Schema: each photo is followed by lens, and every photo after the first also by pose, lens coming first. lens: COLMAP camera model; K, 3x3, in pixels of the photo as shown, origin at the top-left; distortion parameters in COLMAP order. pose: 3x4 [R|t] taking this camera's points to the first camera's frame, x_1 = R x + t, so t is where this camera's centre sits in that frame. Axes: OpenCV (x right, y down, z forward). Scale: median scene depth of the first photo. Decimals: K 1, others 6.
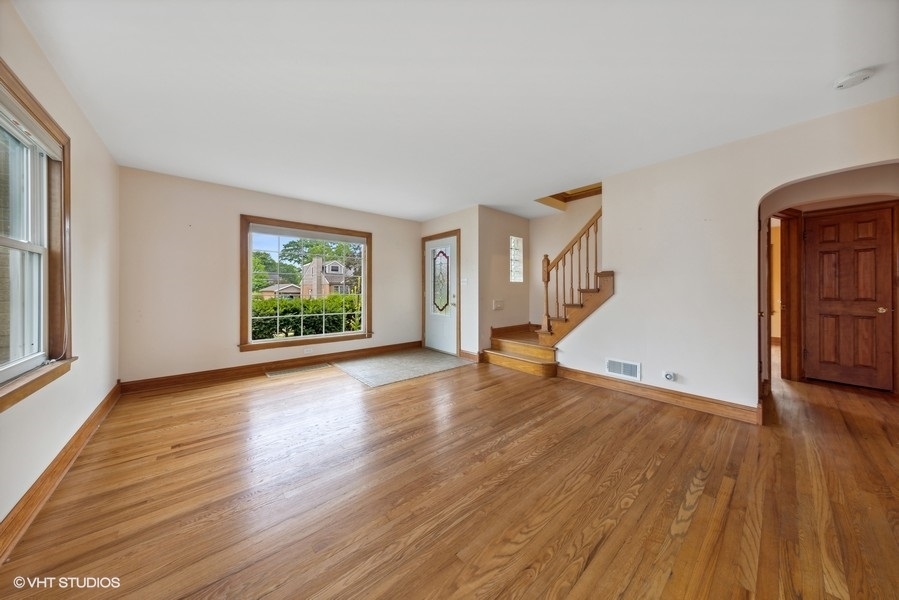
lens RADIAL K [[288.8, 0, 452.8], [0, 288.8, 292.8], [0, 0, 1]] dist [-0.000005, -0.000002]
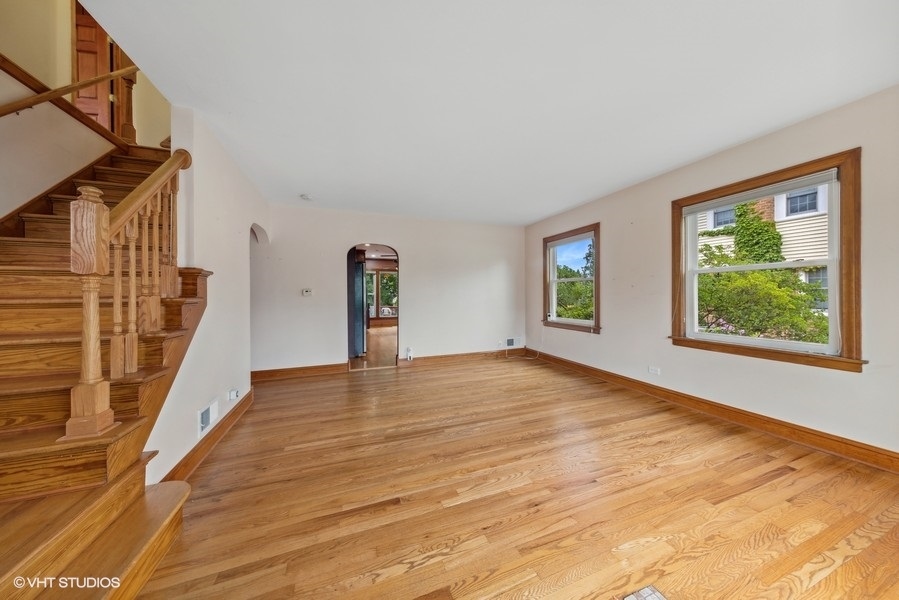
lens RADIAL K [[288.8, 0, 452.8], [0, 288.8, 292.8], [0, 0, 1]] dist [-0.000005, -0.000002]
pose [[-0.939913, 0.011408, 0.341223, -0.276505], [0.011787, 0.999930, -0.000962, -0.026709], [-0.341210, 0.003117, -0.939982, 2.179437]]
